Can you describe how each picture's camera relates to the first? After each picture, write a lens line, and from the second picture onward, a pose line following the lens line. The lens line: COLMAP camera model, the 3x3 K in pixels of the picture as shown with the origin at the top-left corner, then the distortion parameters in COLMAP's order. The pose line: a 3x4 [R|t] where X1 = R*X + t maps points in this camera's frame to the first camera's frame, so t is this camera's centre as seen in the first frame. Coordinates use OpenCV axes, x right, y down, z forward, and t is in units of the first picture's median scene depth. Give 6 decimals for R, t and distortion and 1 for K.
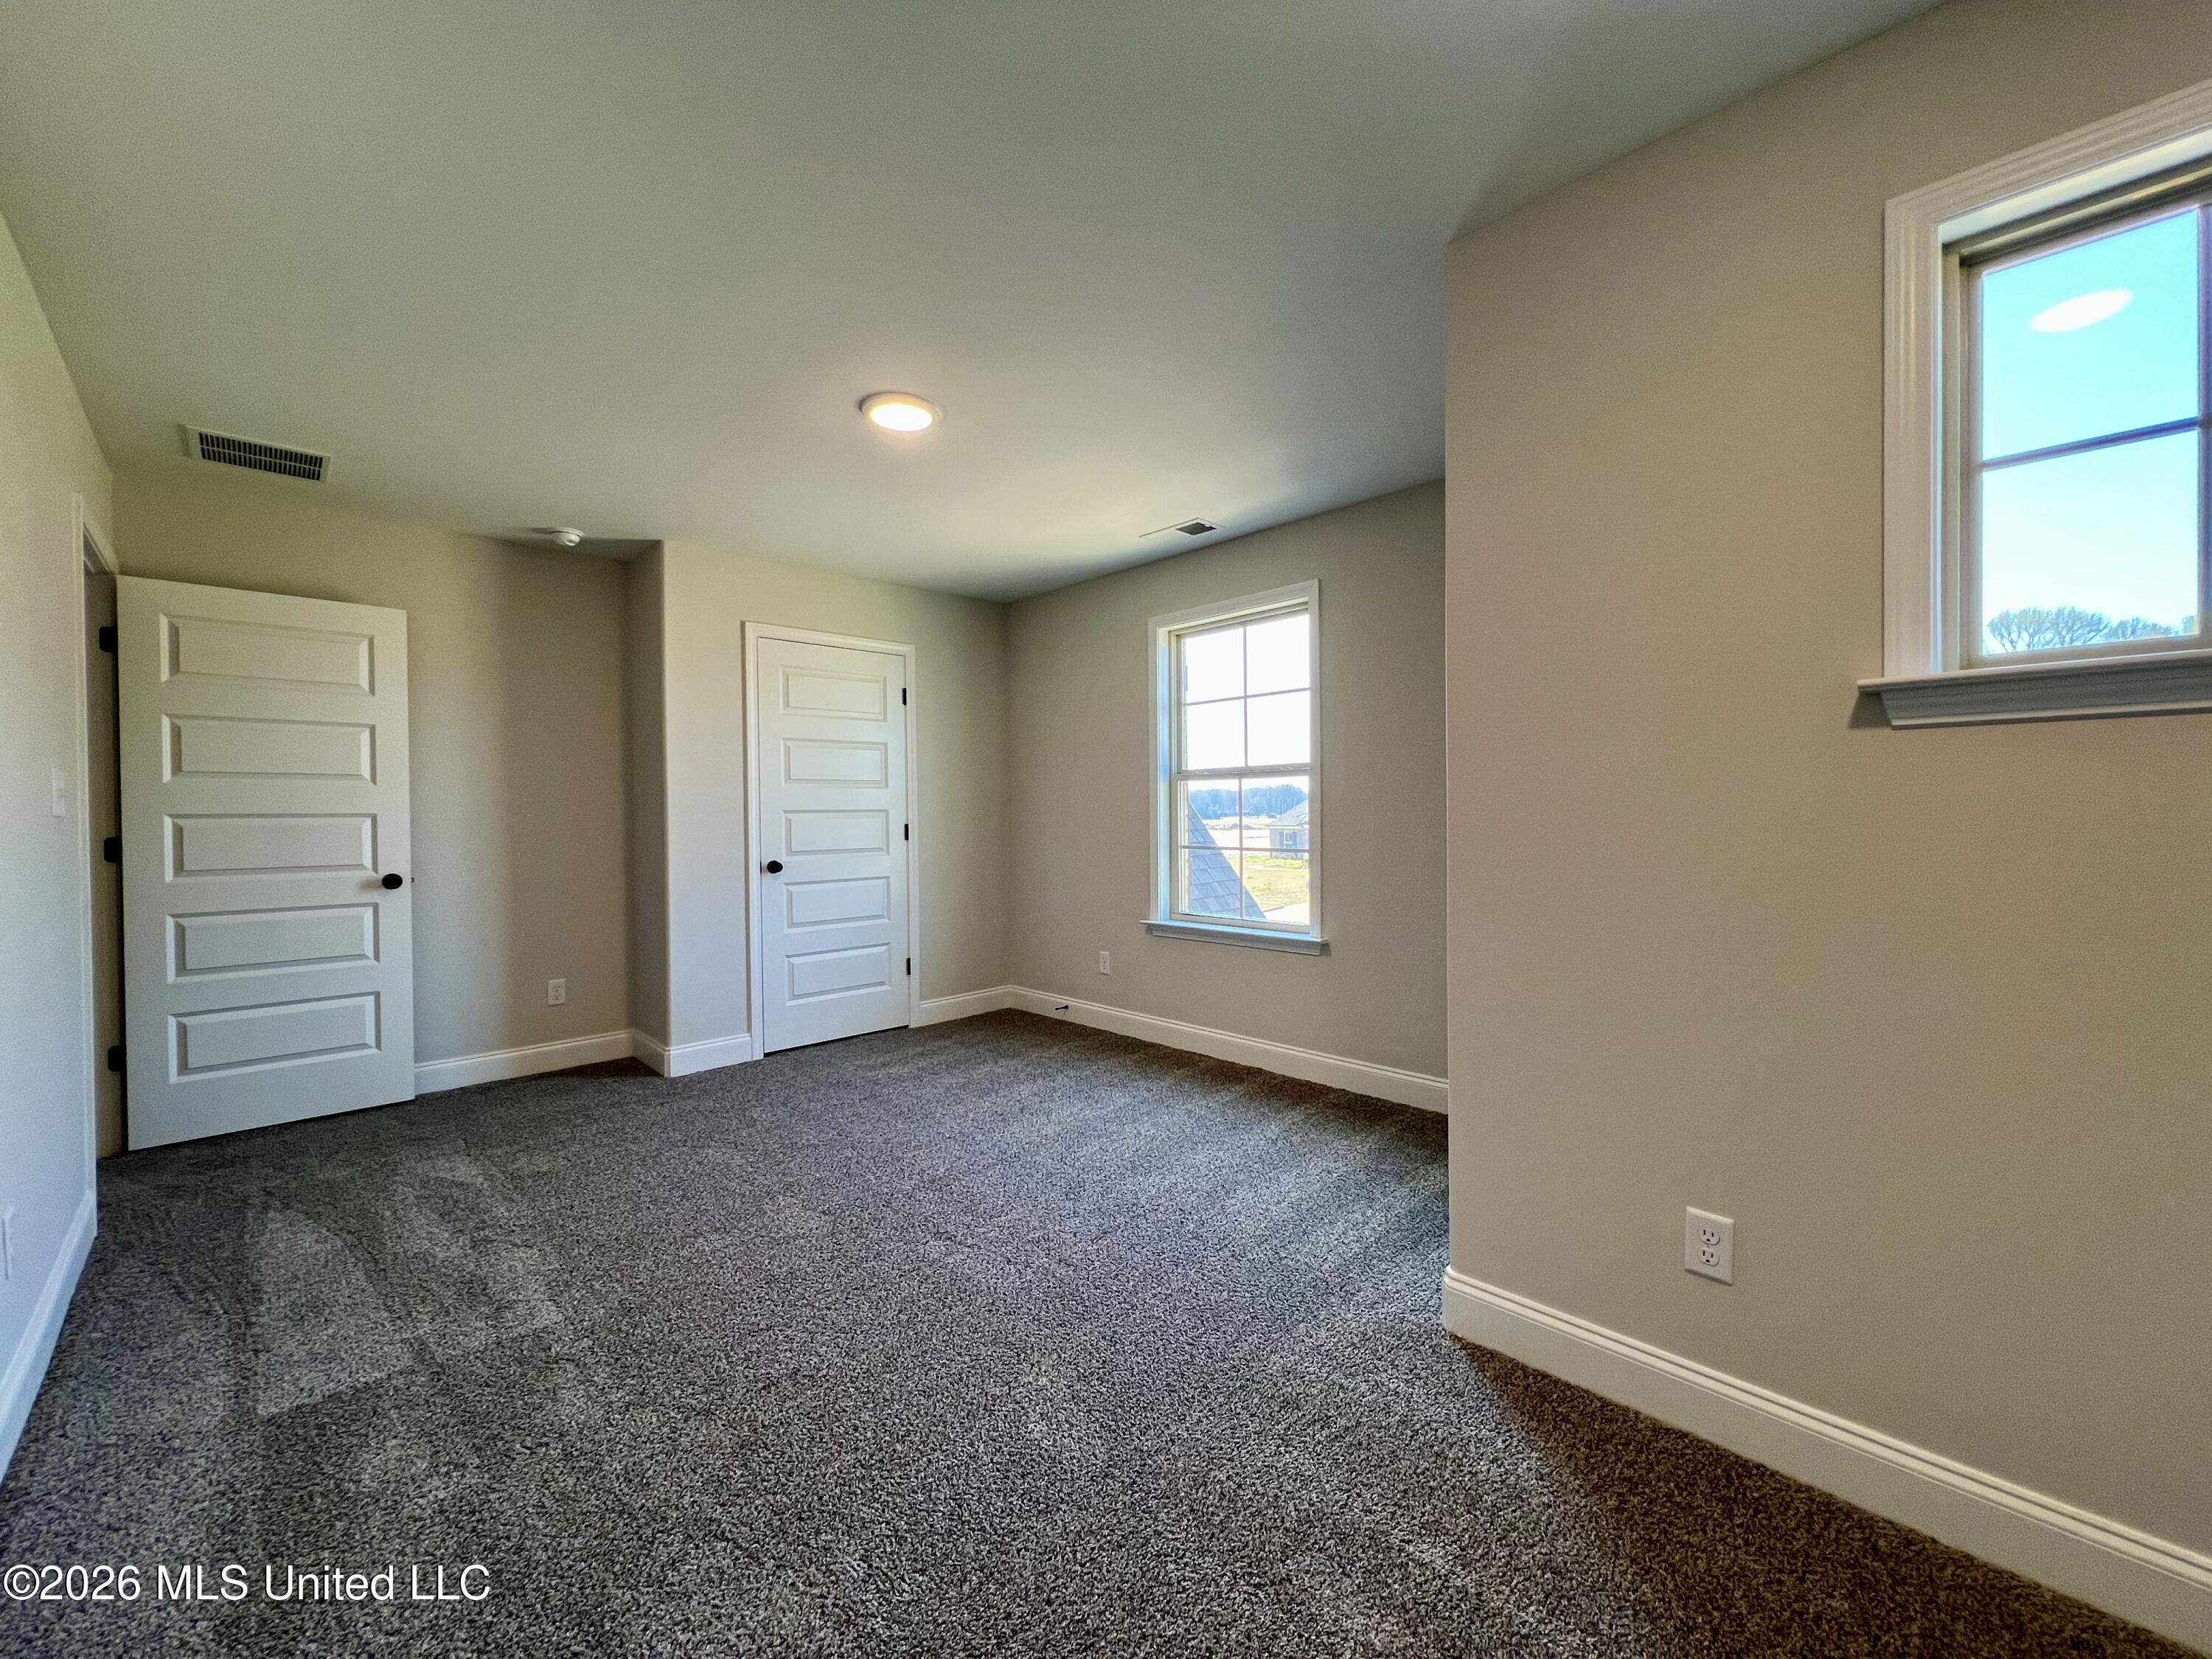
lens RADIAL K [[887.5, 0, 1099.3], [0, 887.5, 822.3], [0, 0, 1]] dist [-0.003028, 0.000878]
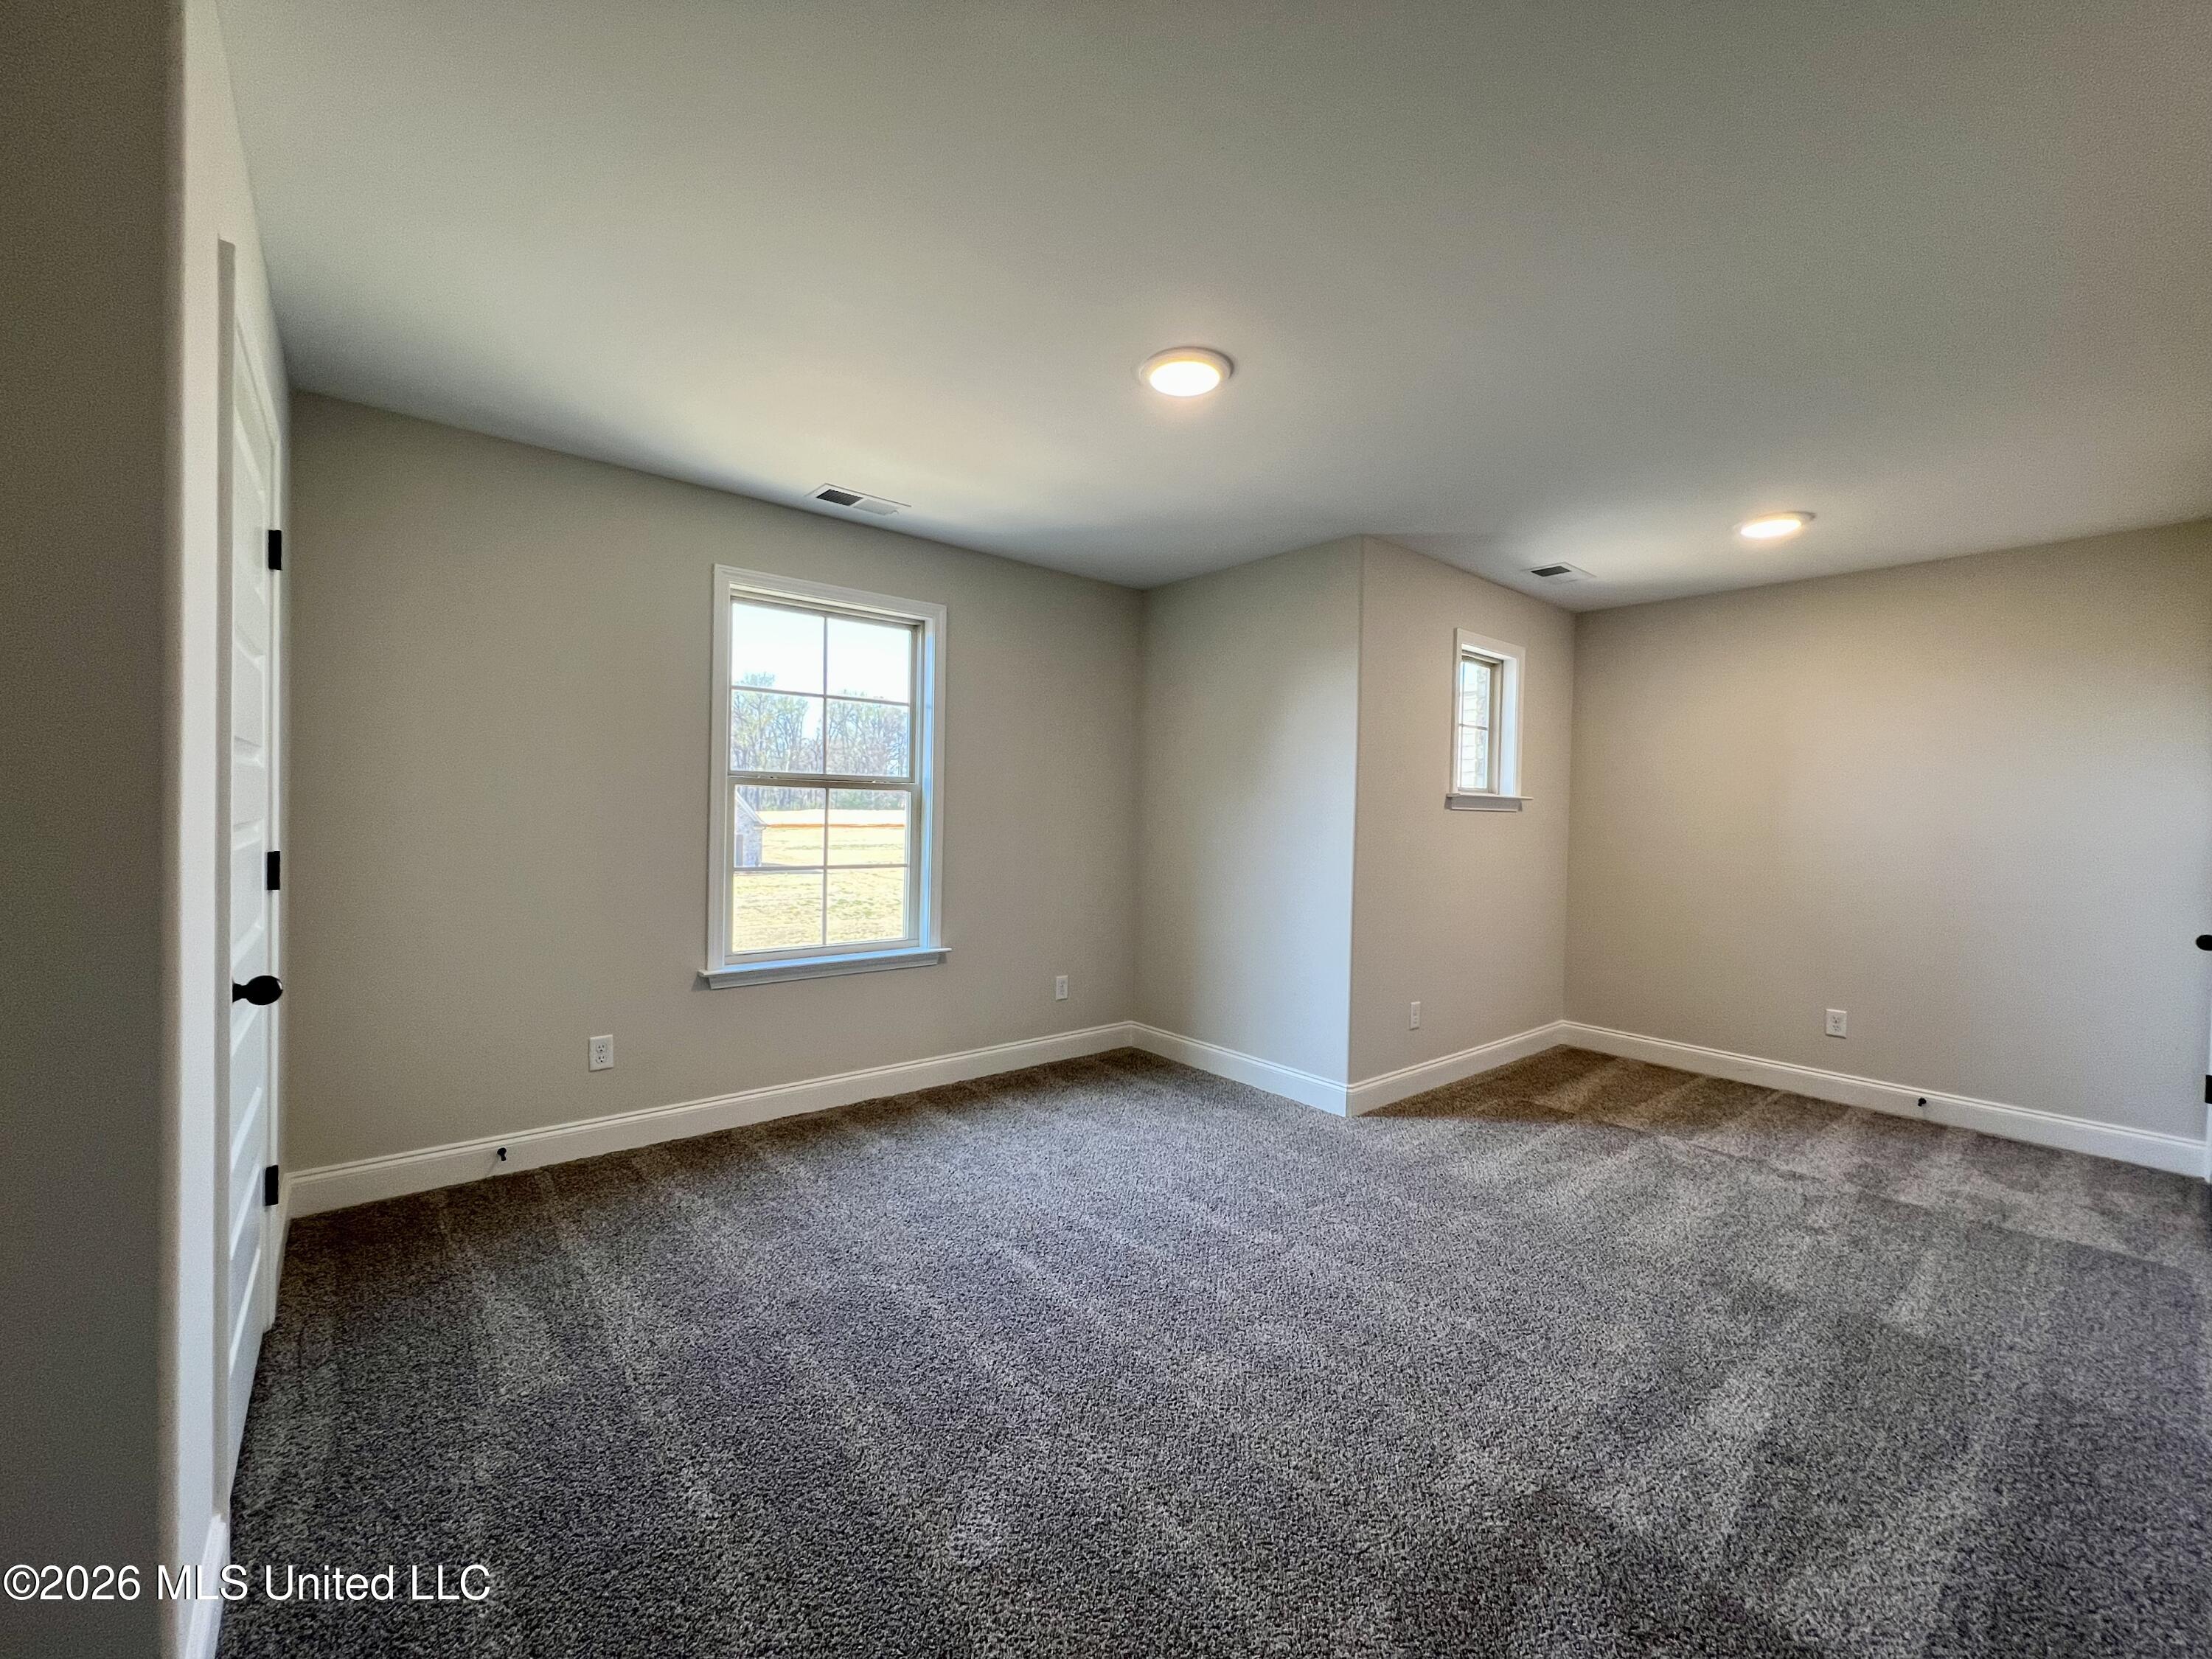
lens RADIAL K [[887.5, 0, 1099.3], [0, 887.5, 822.3], [0, 0, 1]] dist [-0.003028, 0.000878]
pose [[0.067102, 0.002469, 0.997743, -0.791048], [-0.009903, 0.999949, -0.001809, -0.018284], [-0.997697, -0.009759, 0.067123, 0.743681]]
